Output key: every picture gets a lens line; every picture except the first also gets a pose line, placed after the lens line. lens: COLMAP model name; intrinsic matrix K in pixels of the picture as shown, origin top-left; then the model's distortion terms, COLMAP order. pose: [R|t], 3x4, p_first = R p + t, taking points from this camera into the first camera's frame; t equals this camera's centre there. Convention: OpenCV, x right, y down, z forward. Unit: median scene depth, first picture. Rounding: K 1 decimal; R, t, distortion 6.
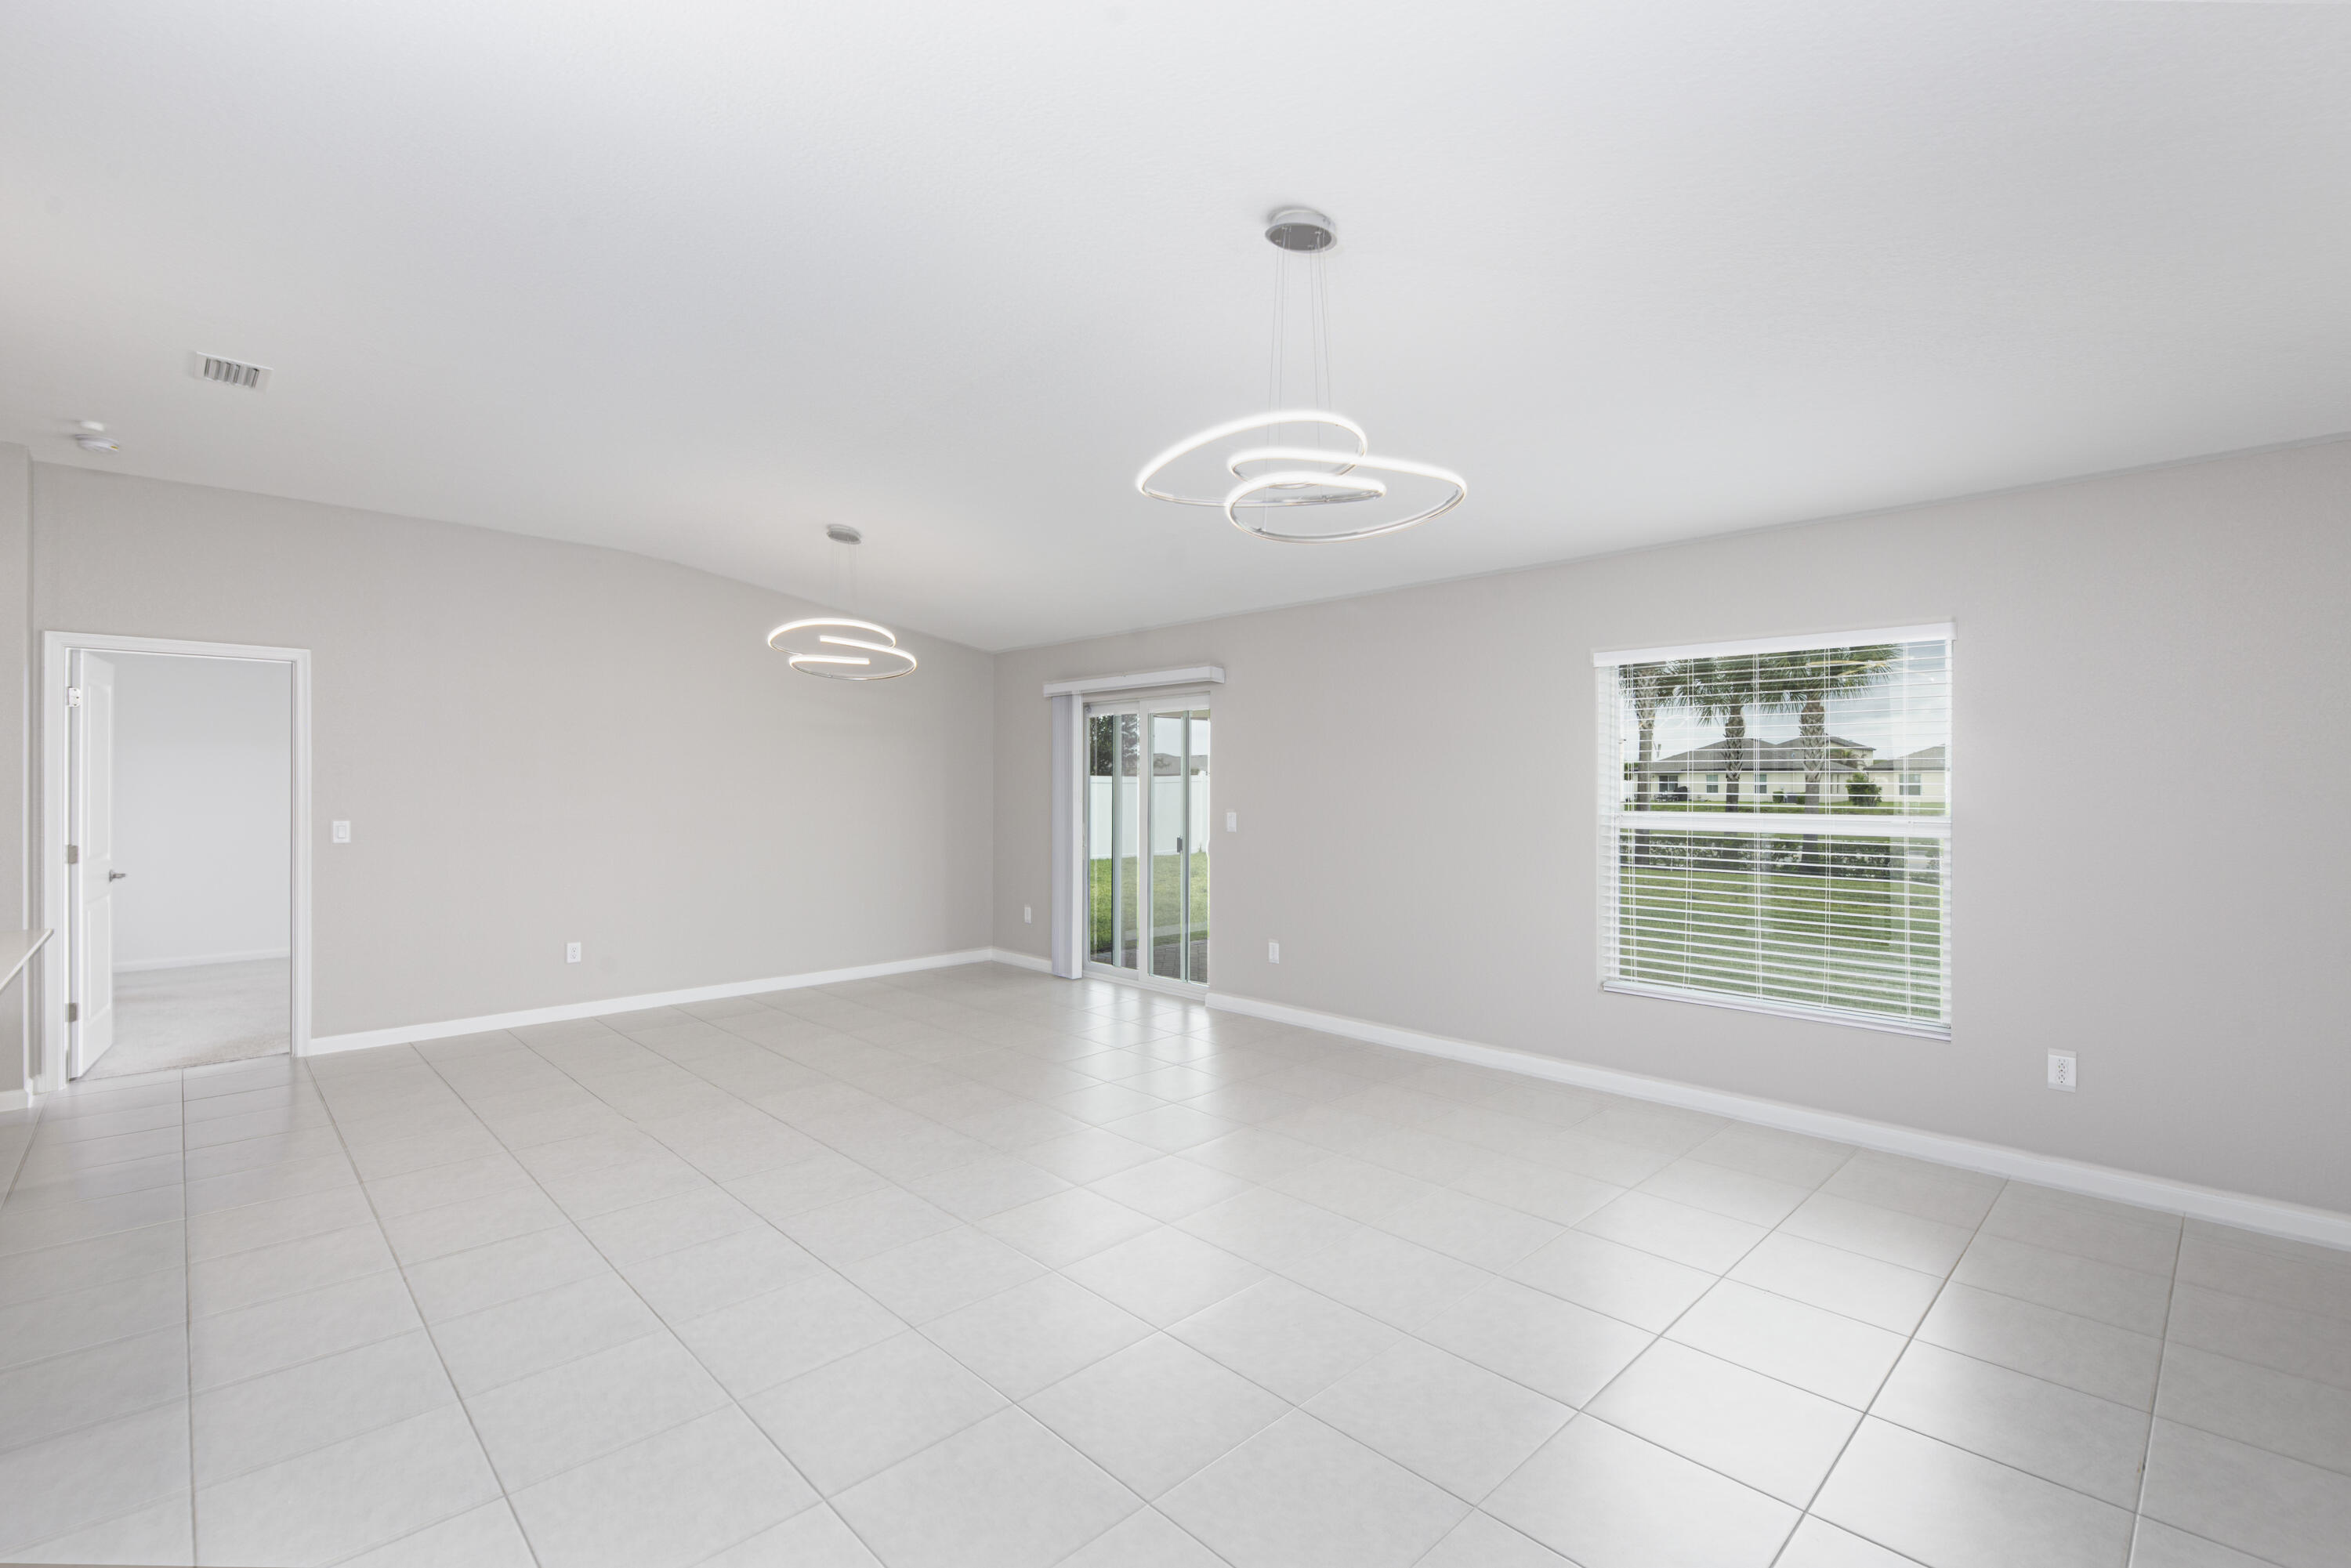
lens RADIAL K [[1049.1, 0, 1169.2], [0, 1049.1, 782.2], [0, 0, 1]] dist [-0.006596, 0.001678]
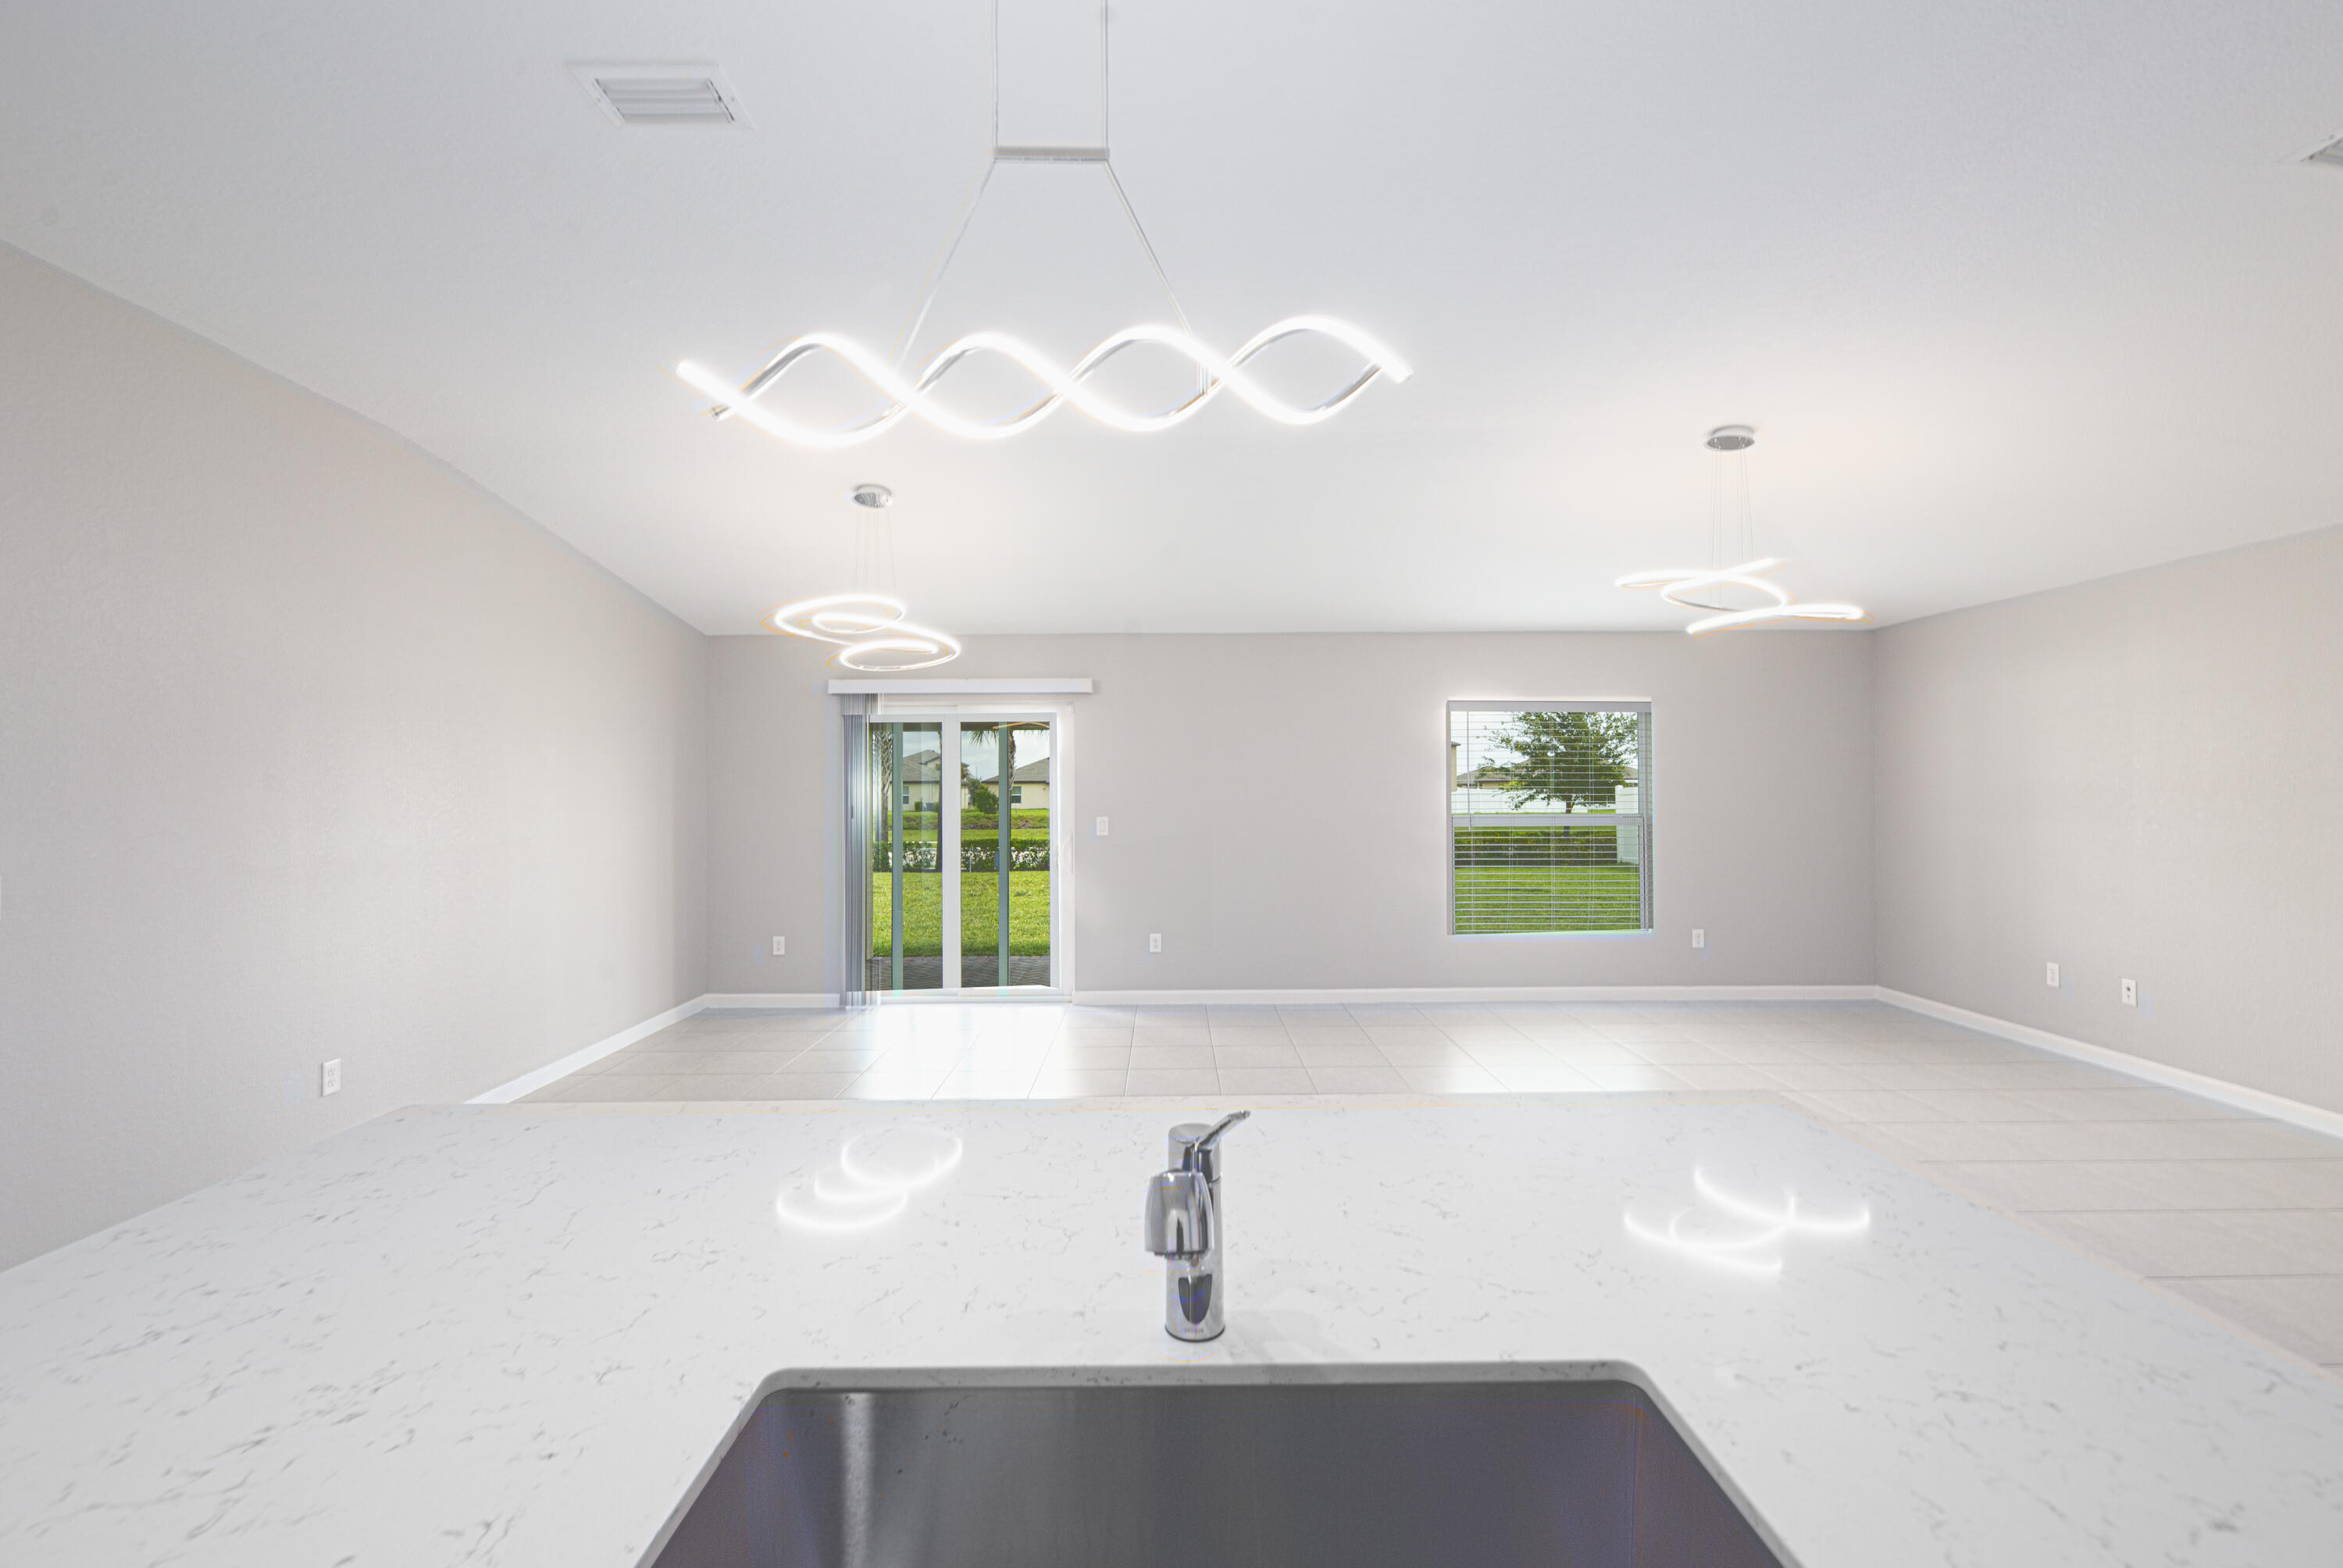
lens RADIAL K [[1045.5, 0, 1168.2], [0, 1045.5, 779.9], [0, 0, 1]] dist [-0.006596, 0.001678]
pose [[0.683241, 0.005515, 0.730172, -0.766623], [0.004637, 0.999919, -0.011891, 0.003332], [-0.730178, 0.011510, 0.683160, 0.259045]]
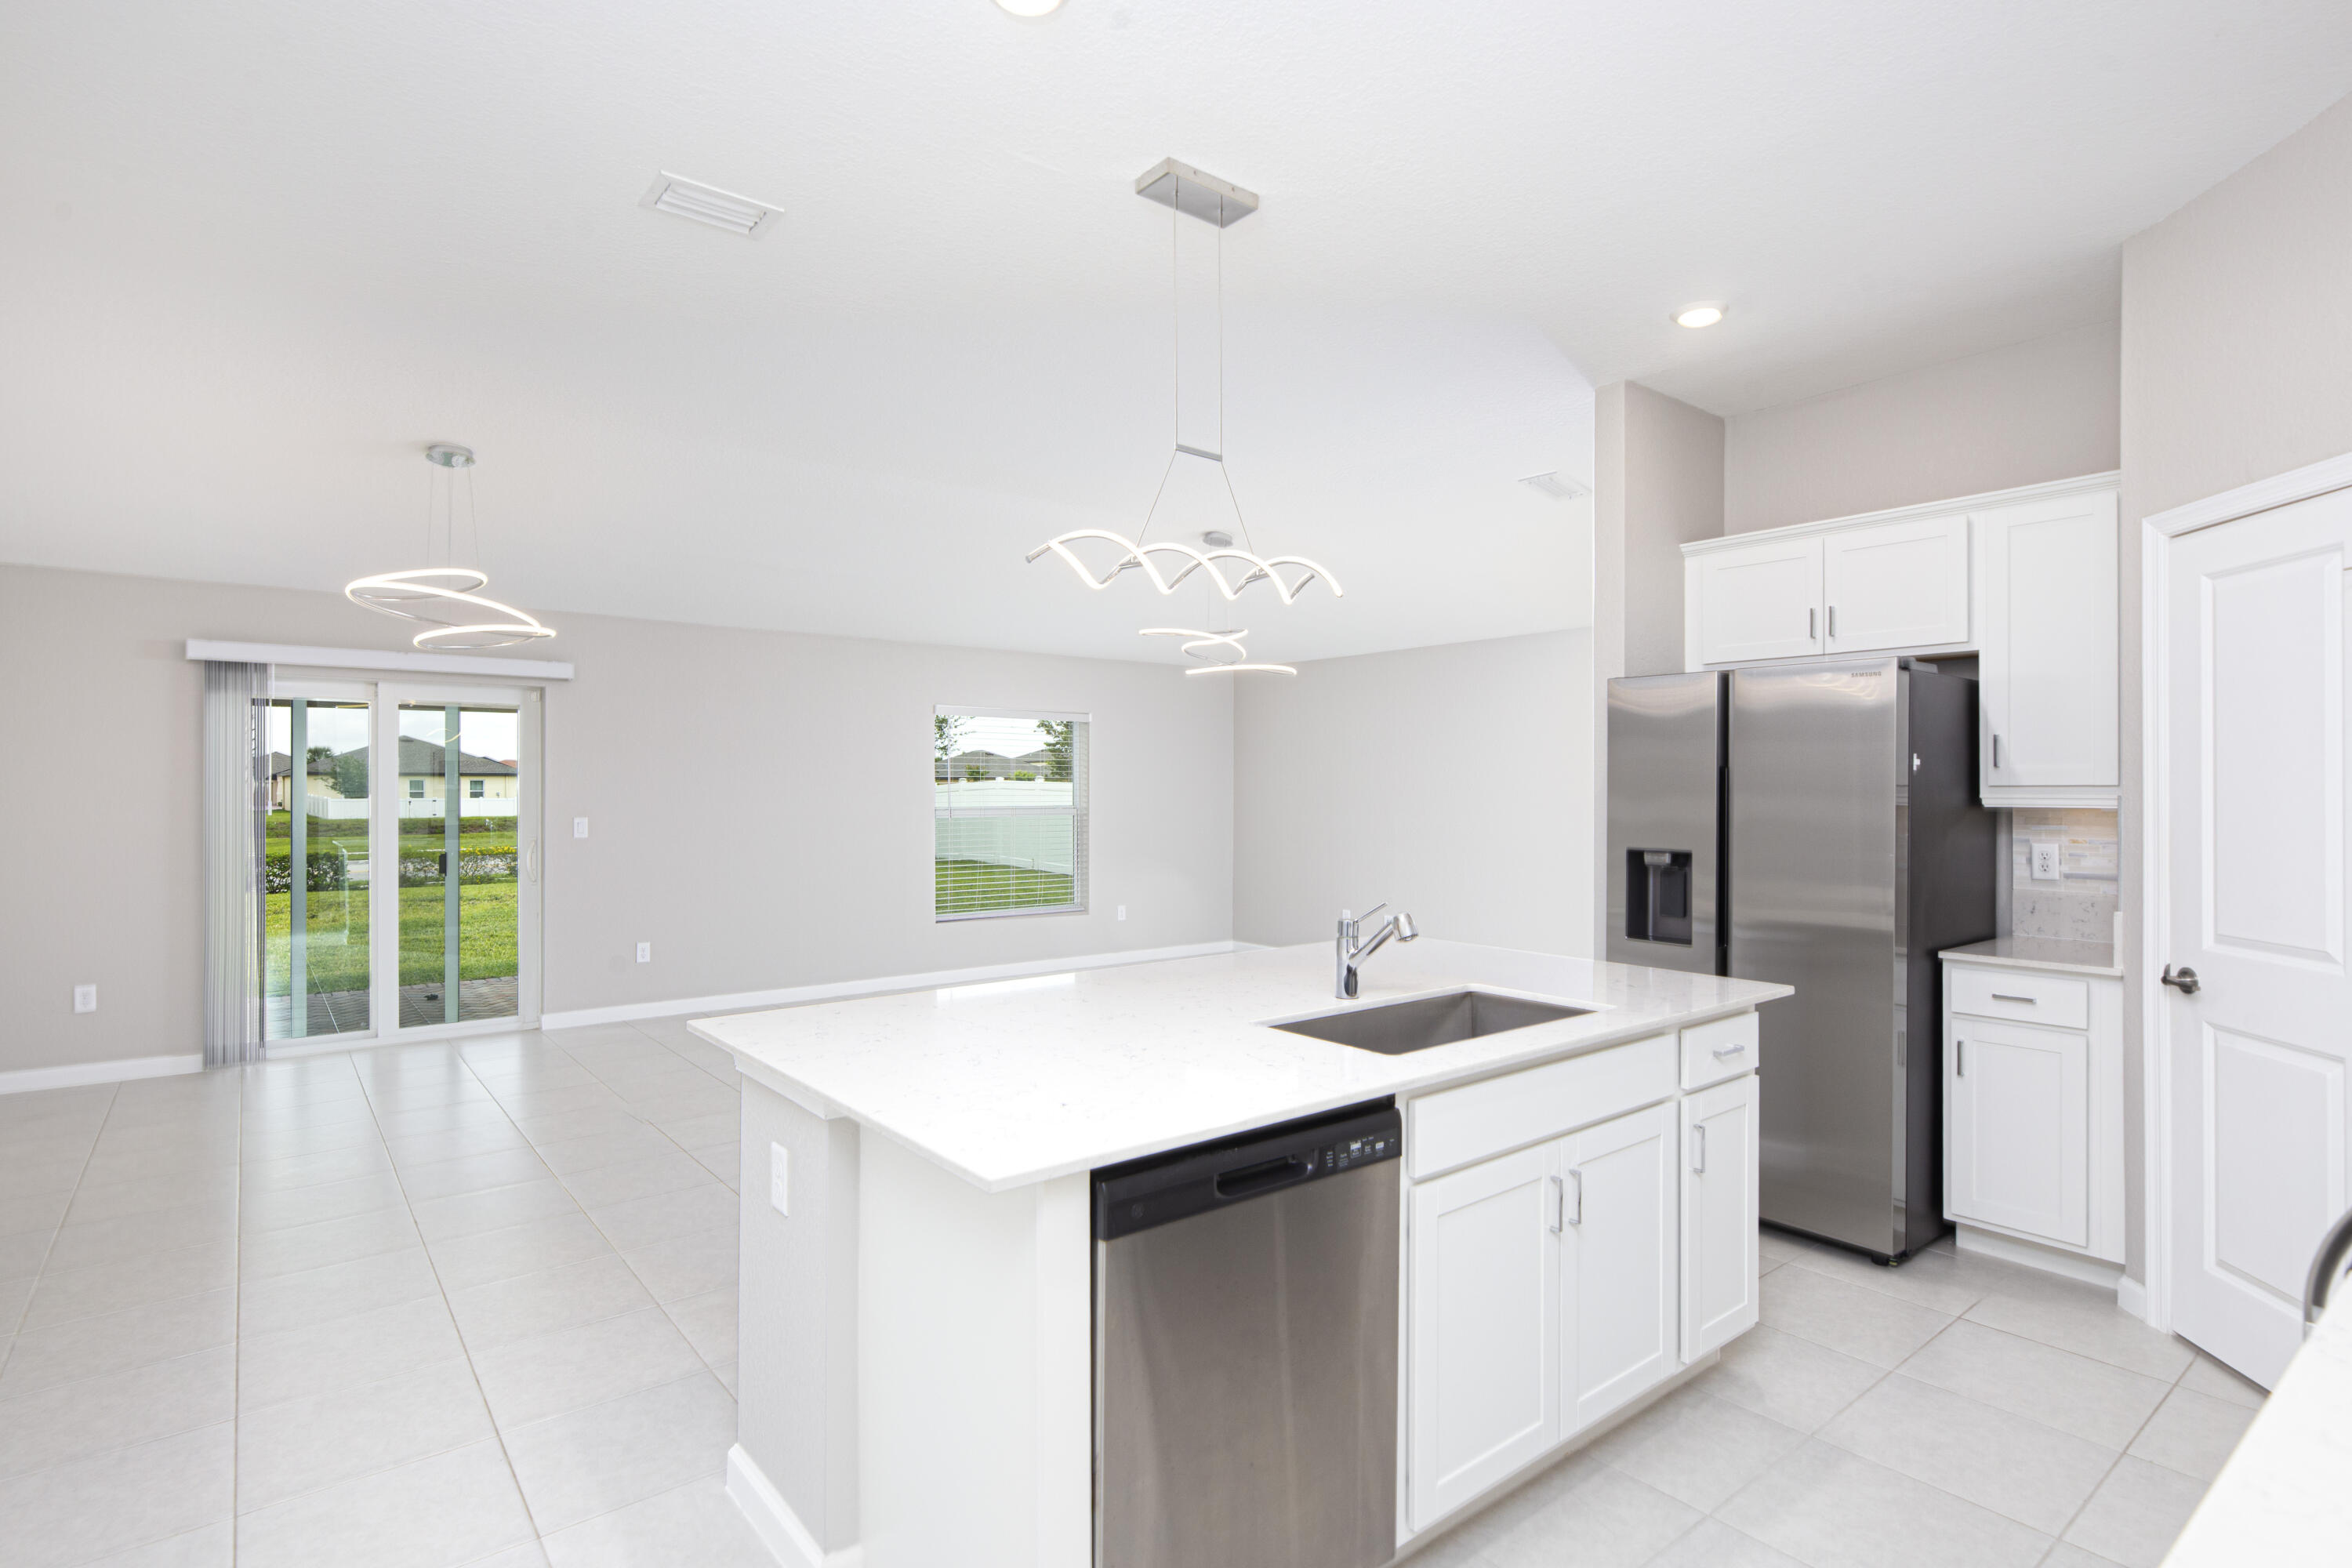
lens RADIAL K [[1173.2, 0, 1204.8], [0, 1173.2, 785.4], [0, 0, 1]] dist [0.005057, -0.003256]
pose [[0.074135, 0.002108, 0.997246, -1.110165], [-0.002431, 0.999995, -0.001933, -0.001576], [-0.997245, -0.002281, 0.074140, 0.402648]]
